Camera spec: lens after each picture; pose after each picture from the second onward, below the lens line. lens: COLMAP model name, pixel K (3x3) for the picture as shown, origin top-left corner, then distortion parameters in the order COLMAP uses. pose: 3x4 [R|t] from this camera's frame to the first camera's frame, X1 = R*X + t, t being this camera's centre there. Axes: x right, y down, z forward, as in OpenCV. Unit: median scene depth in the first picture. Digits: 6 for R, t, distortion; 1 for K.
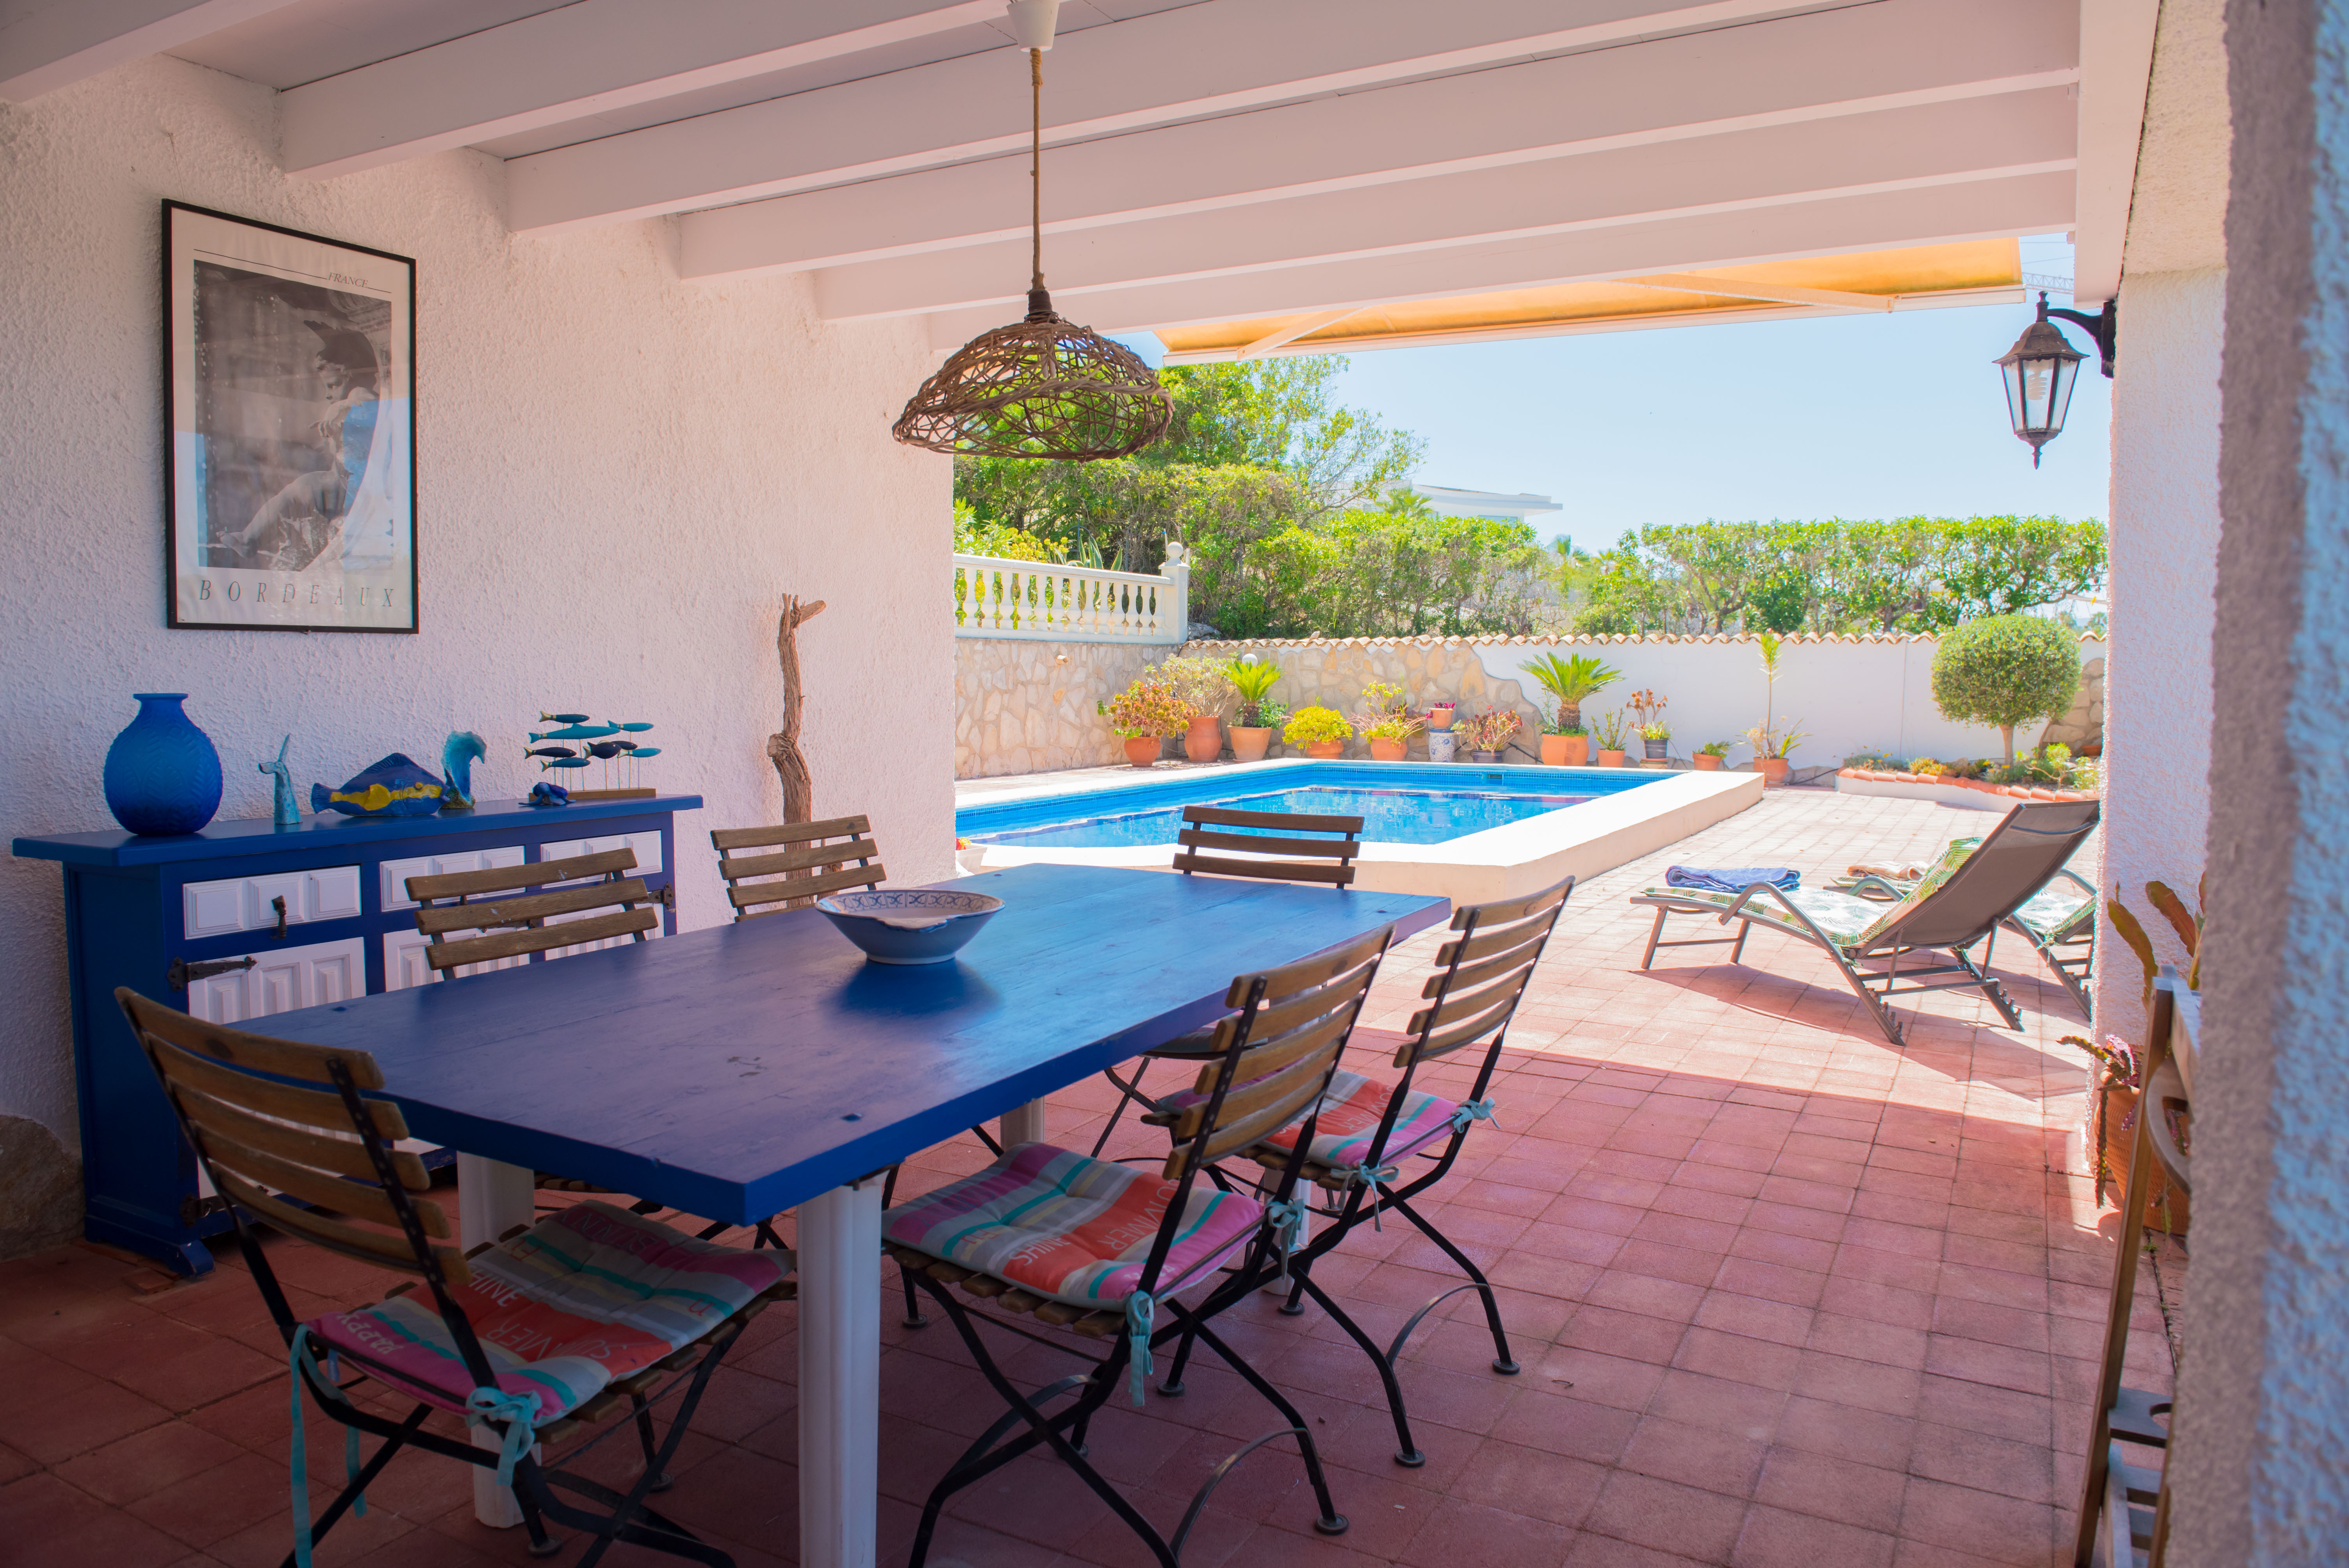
lens RADIAL K [[1619.6, 0, 1176.3], [0, 1619.6, 781.4], [0, 0, 1]] dist [-0.053970, -0.001733]
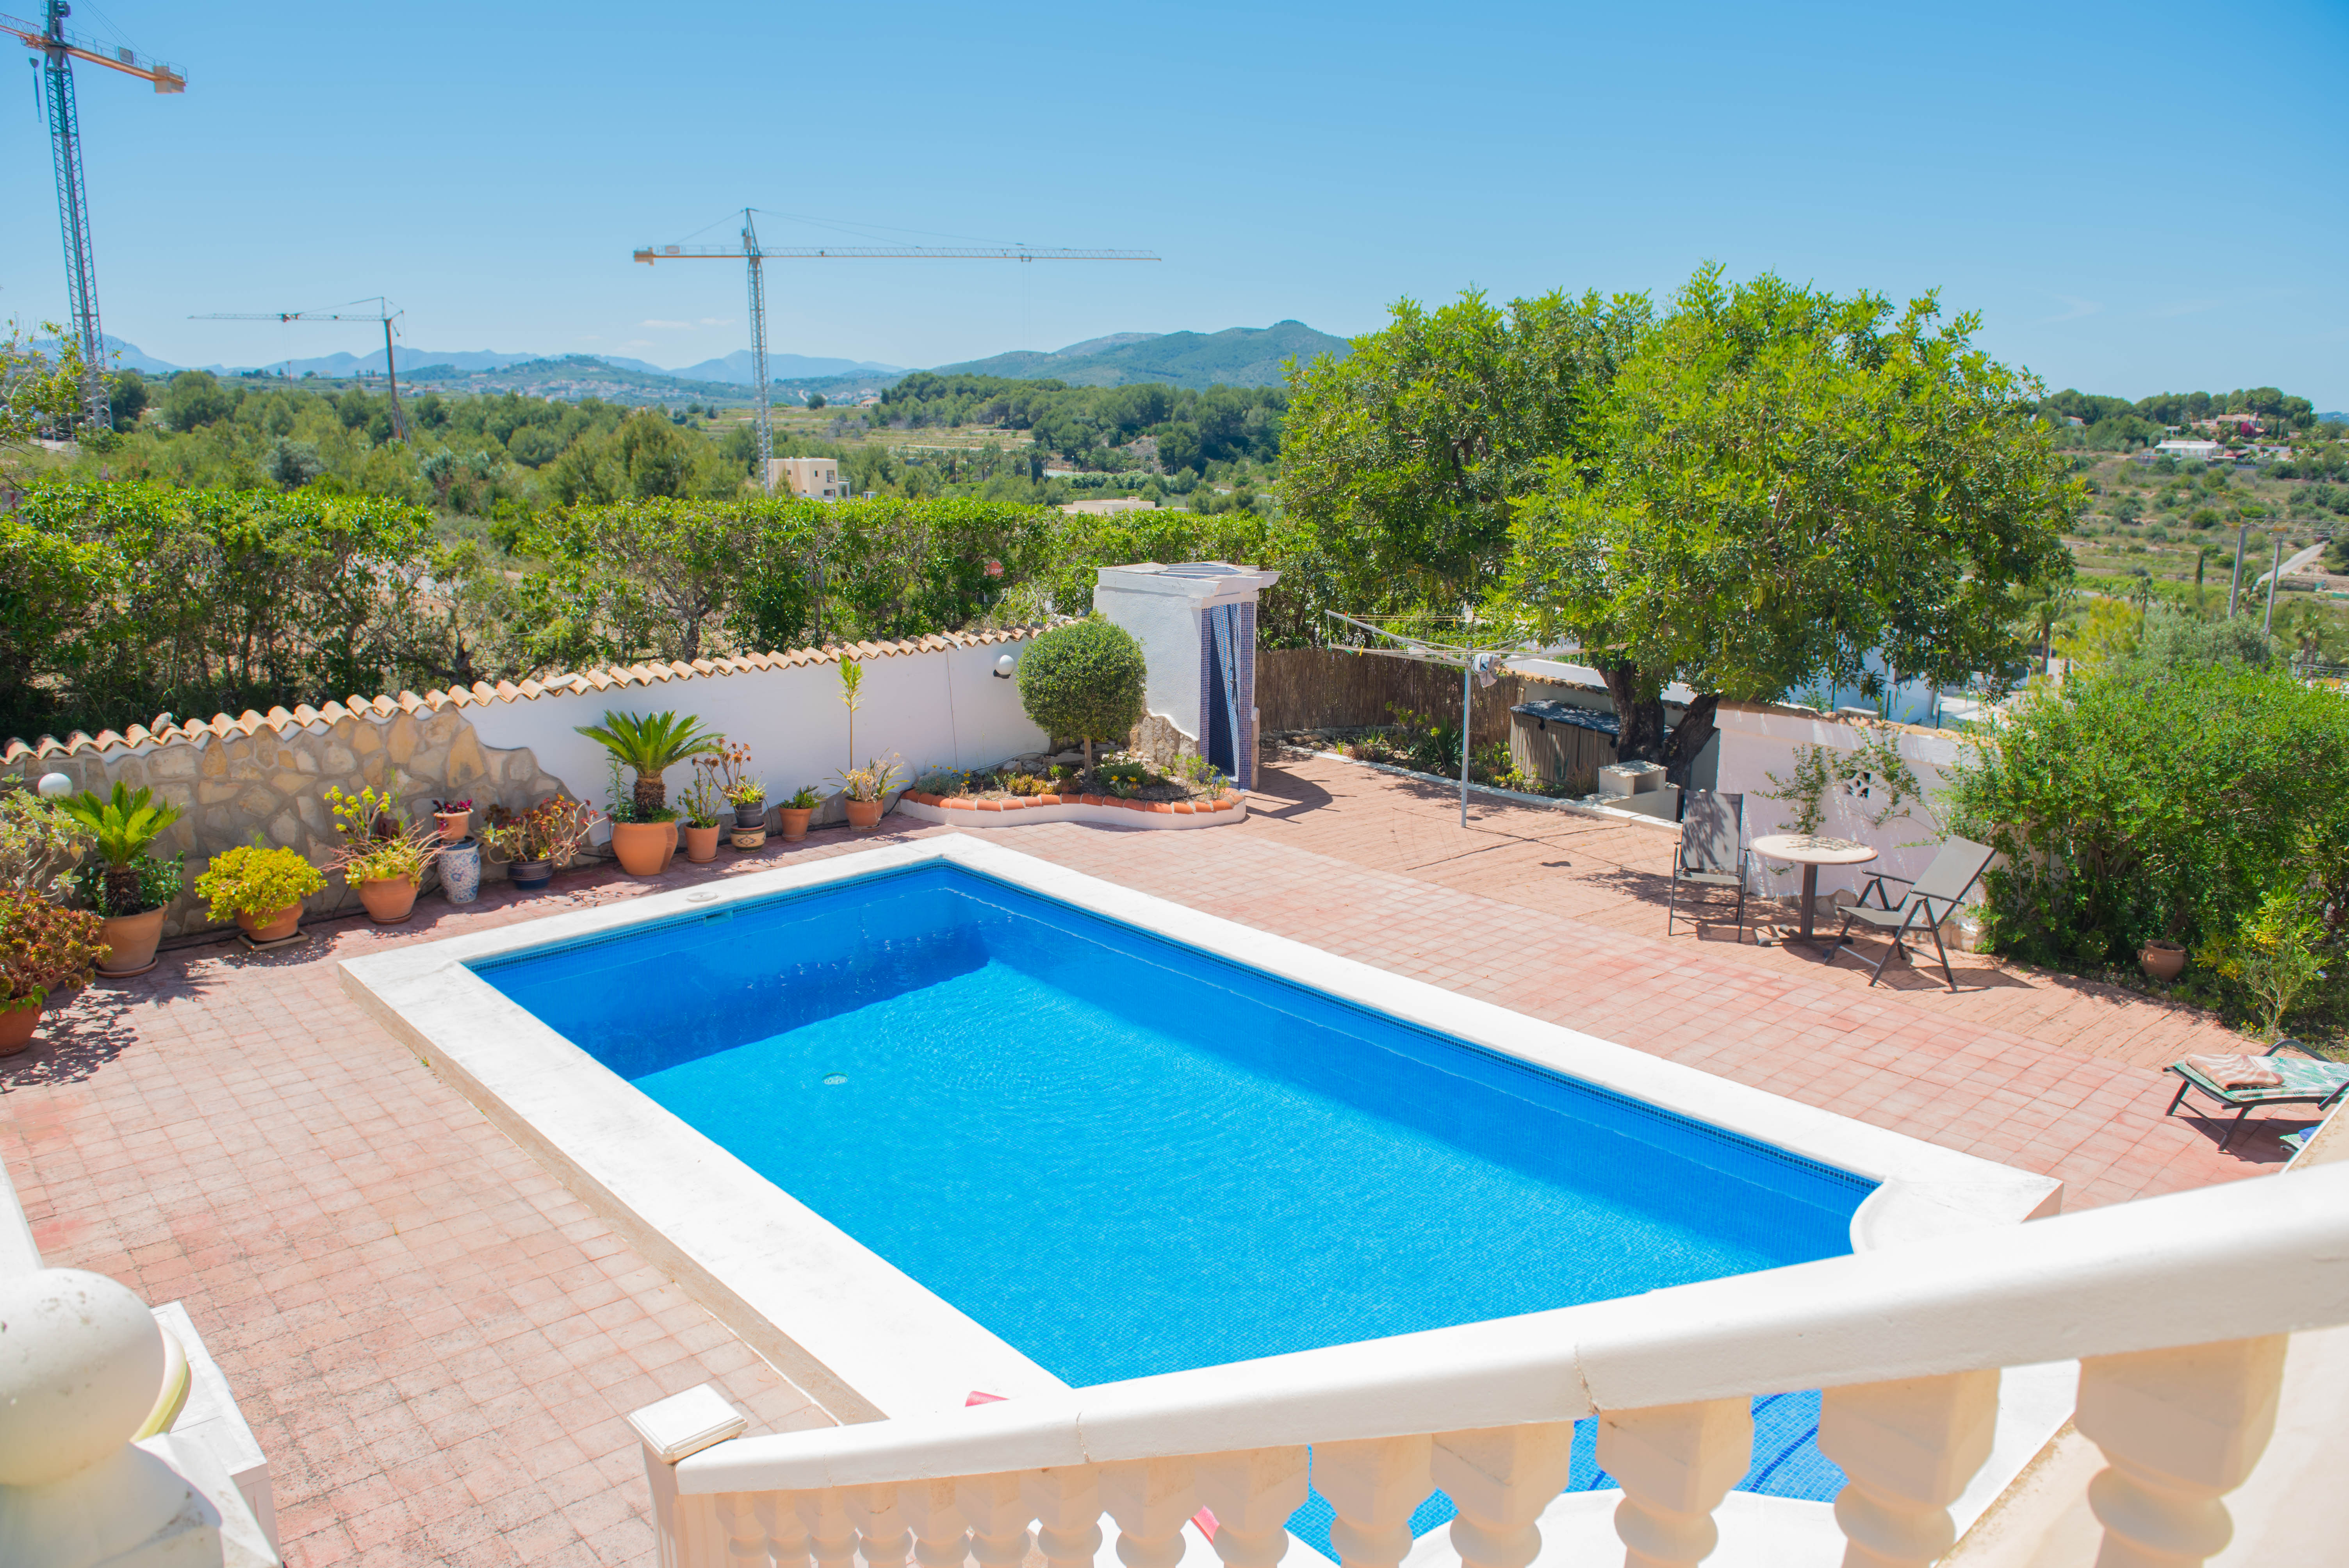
lens RADIAL K [[1619.6, 0, 1193.5], [0, 1619.6, 781.4], [0, 0, 1]] dist [-0.053970, -0.001733]
pose [[0.341597, -0.199486, 0.918432, -0.324672], [0.066035, 0.979894, 0.188275, -0.158046], [-0.937524, -0.003665, 0.347902, 0.487797]]
